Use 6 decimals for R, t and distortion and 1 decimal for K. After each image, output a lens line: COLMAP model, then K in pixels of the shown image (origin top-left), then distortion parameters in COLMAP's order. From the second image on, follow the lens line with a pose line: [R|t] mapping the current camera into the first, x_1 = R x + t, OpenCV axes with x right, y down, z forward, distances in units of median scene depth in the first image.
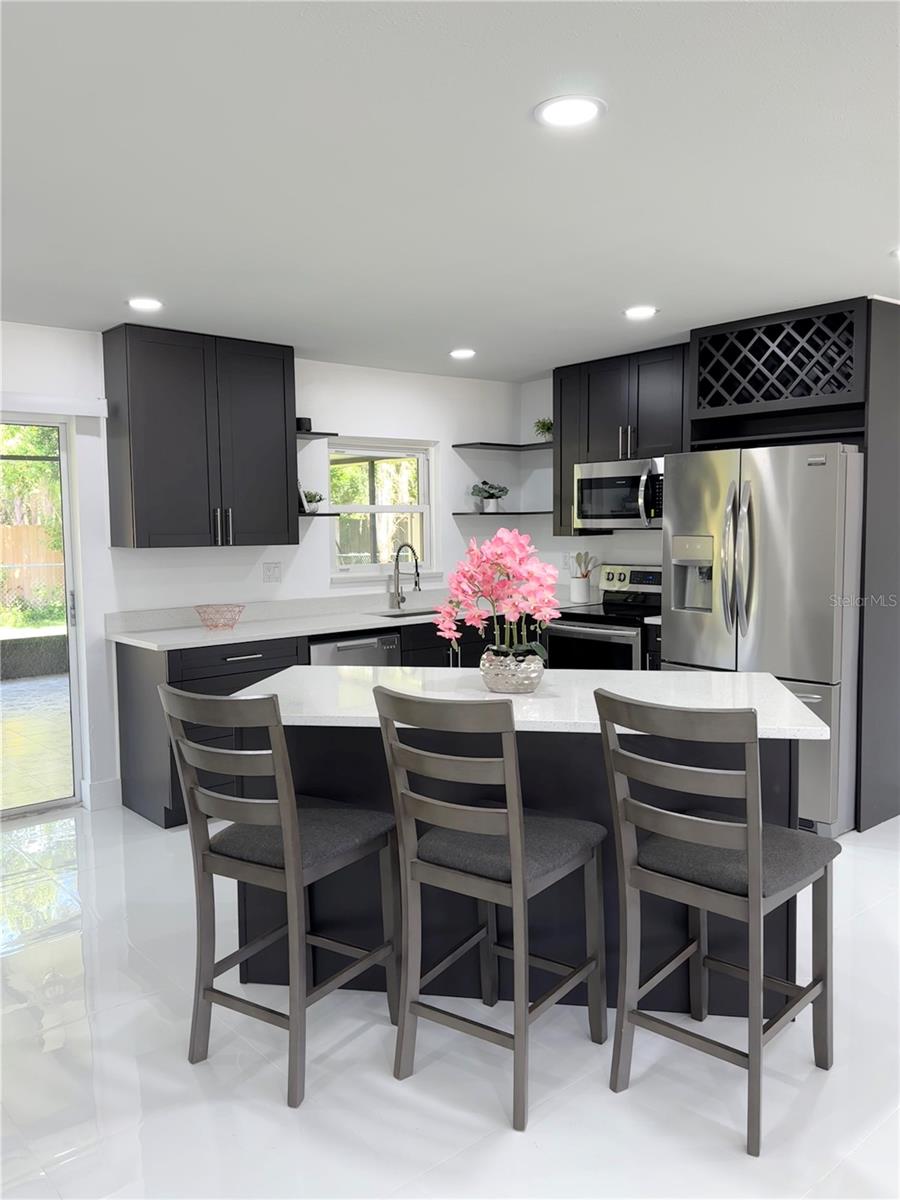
lens RADIAL K [[855.2, 0, 445.6], [0, 855.2, 593.3], [0, 0, 1]] dist [0.077087, -0.023297]
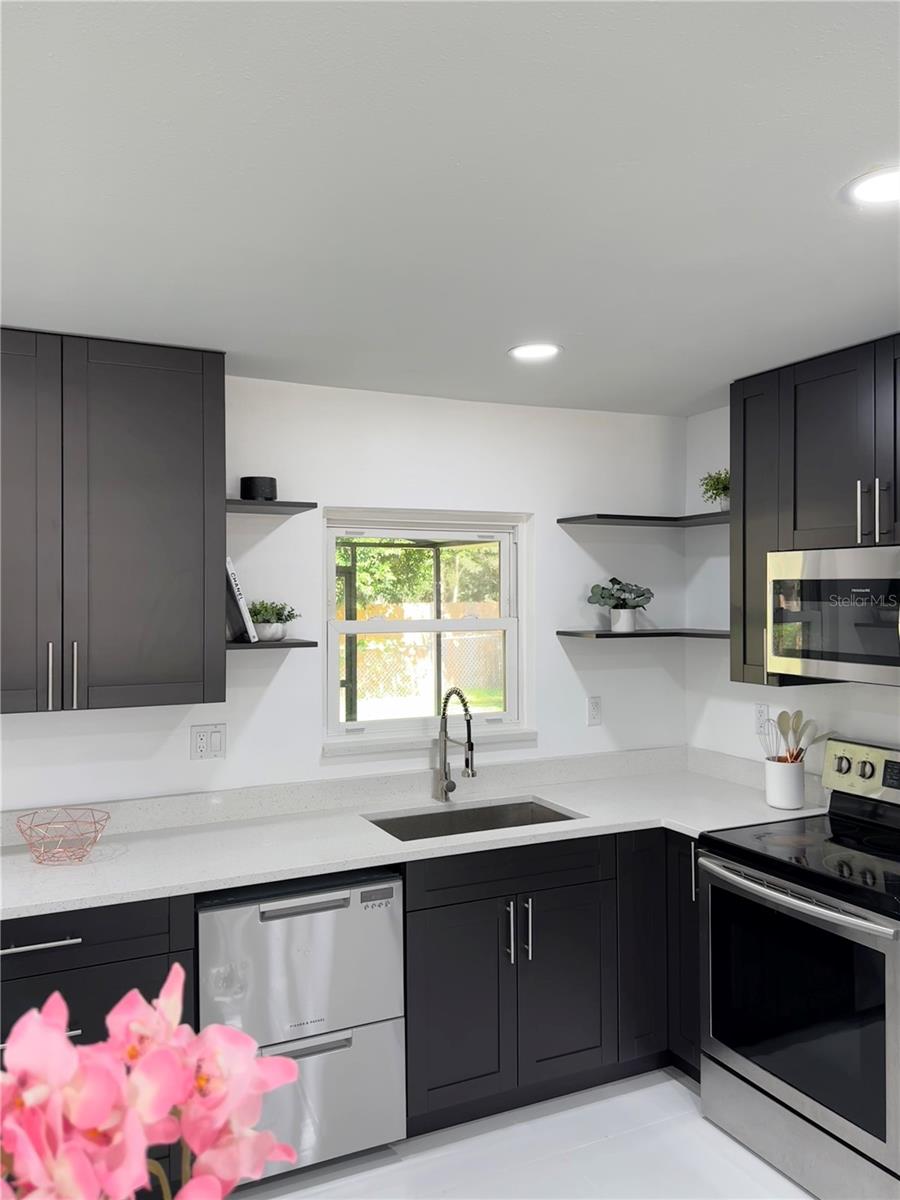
lens RADIAL K [[904.2, 0, 428.9], [0, 904.2, 590.6], [0, 0, 1]] dist [0.008755, -0.016109]
pose [[0.965264, 0.008356, -0.261145, 0.094550], [-0.031605, 0.995883, -0.084955, -0.073031], [0.259360, 0.090258, 0.961554, 0.410249]]
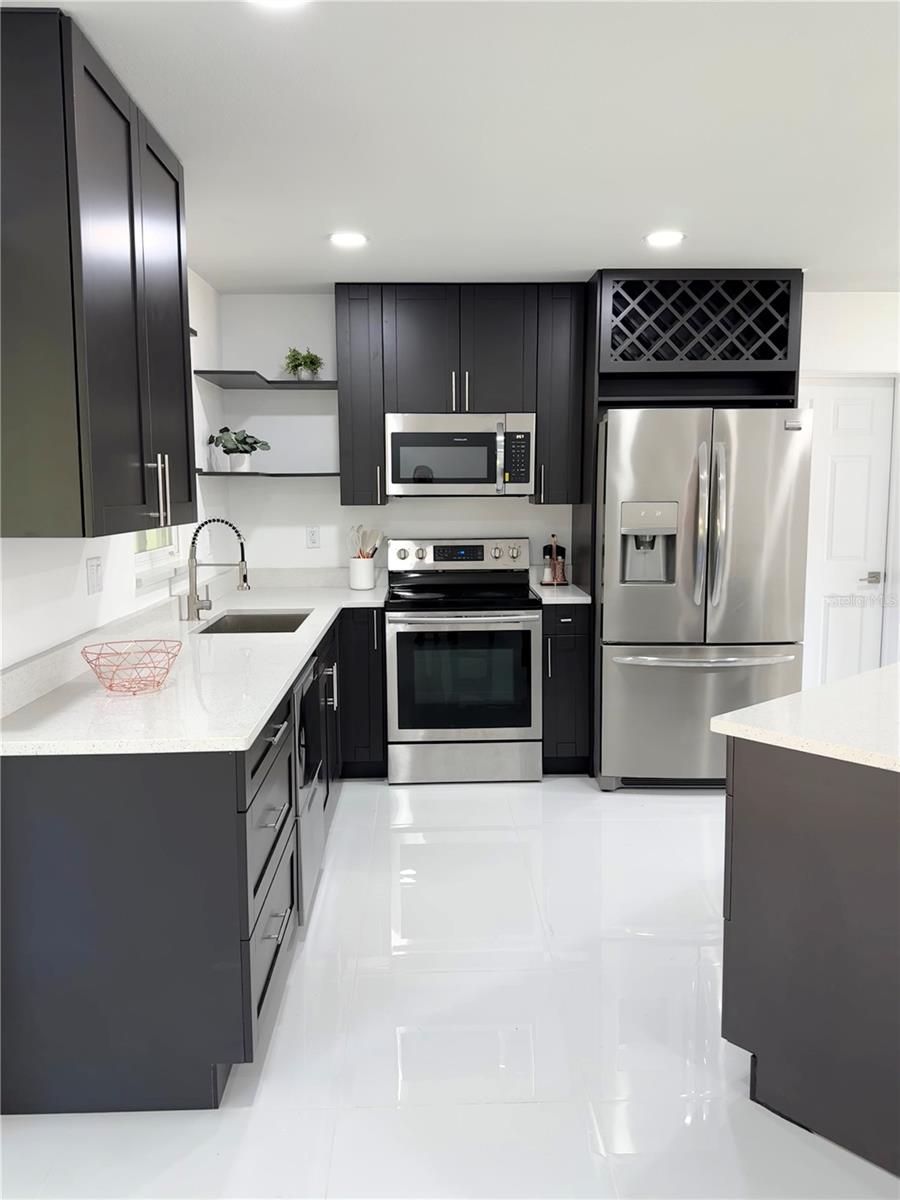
lens RADIAL K [[855.2, 0, 443.3], [0, 855.2, 602.9], [0, 0, 1]] dist [0.077087, -0.023297]
pose [[0.638963, -0.096413, 0.763172, -0.437168], [0.063065, 0.995340, 0.072942, -0.031679], [-0.766648, 0.001522, 0.642066, 0.458276]]
